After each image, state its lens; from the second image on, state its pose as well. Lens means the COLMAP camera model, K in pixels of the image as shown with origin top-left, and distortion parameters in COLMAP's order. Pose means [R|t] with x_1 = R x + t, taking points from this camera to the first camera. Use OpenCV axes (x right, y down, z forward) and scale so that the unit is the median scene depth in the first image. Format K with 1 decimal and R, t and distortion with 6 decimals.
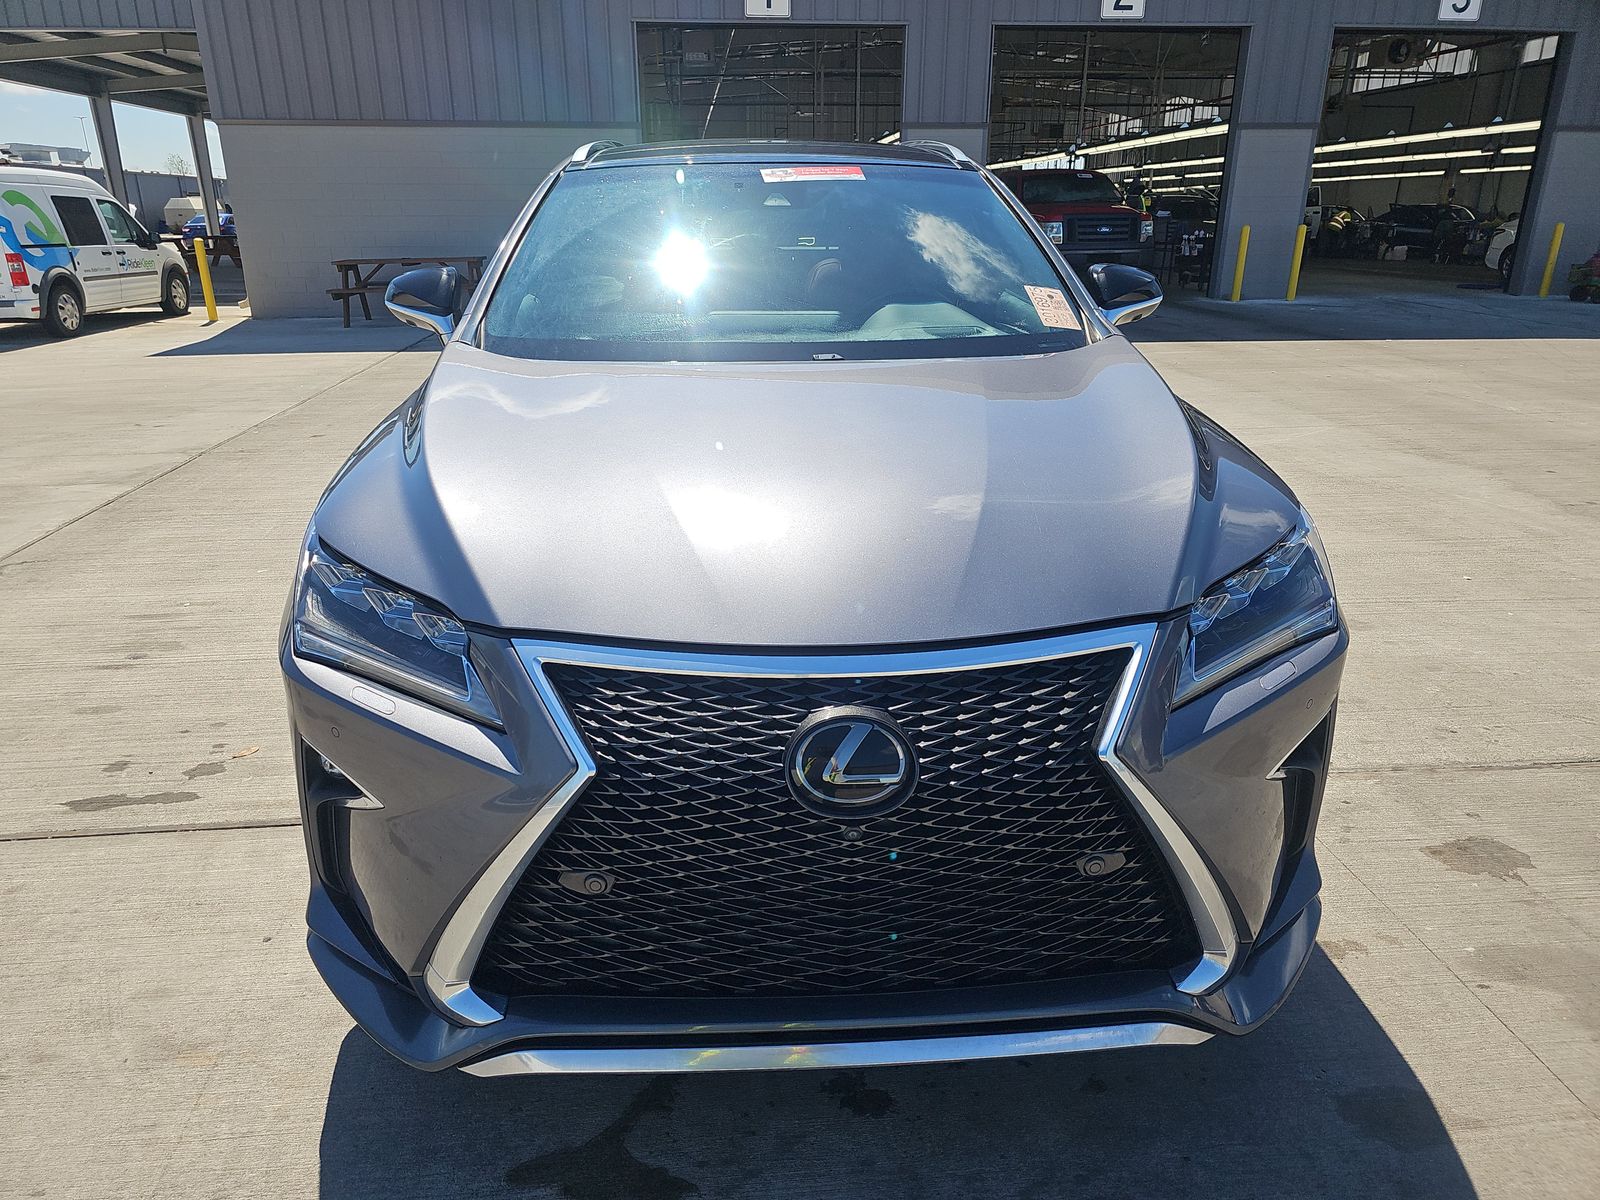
lens RADIAL K [[1072.1, 0, 825.3], [0, 1072.1, 632.5], [0, 0, 1]] dist [0.001180, -0.002151]
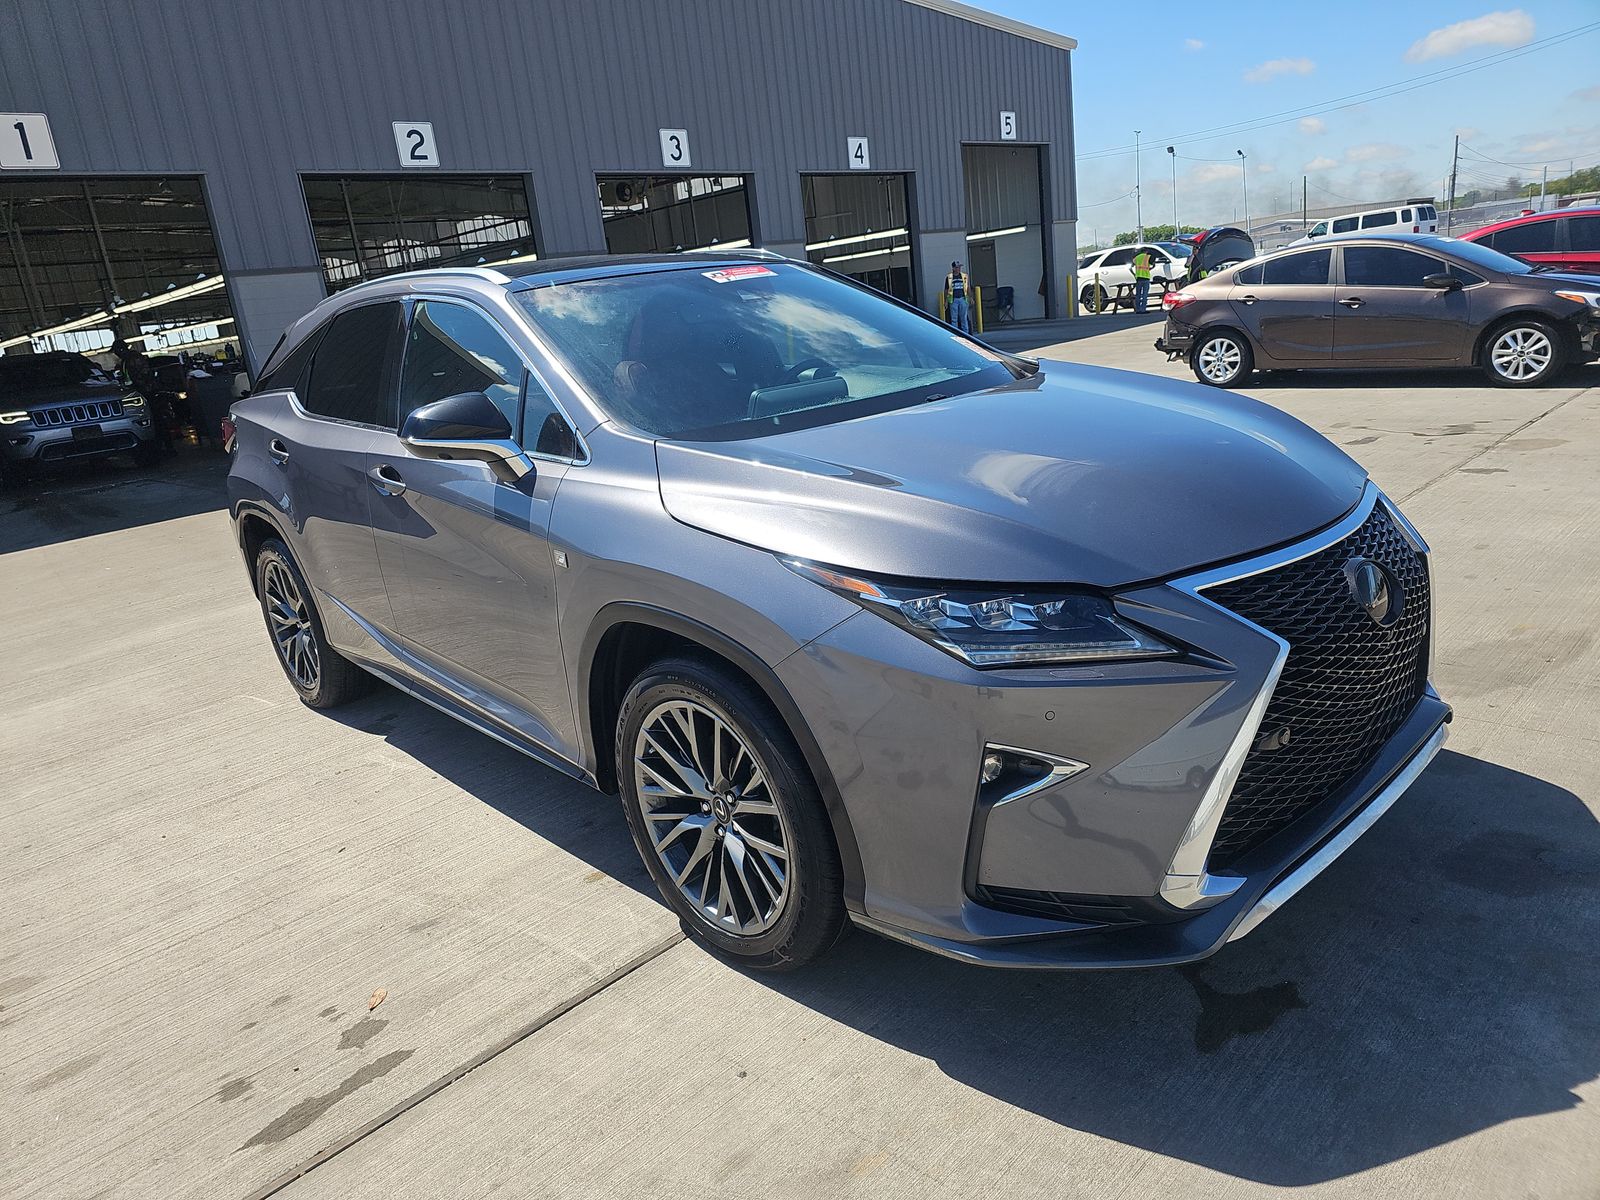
lens RADIAL K [[1074.3, 0, 800.0], [0, 1074.3, 600.0], [0, 0, 1]] dist [0.046377, -0.042783]
pose [[0.765943, -0.247662, 0.593291, -0.182267], [0.330182, 0.943358, -0.032474, -0.010327], [-0.551644, 0.220768, 0.804332, 0.025874]]
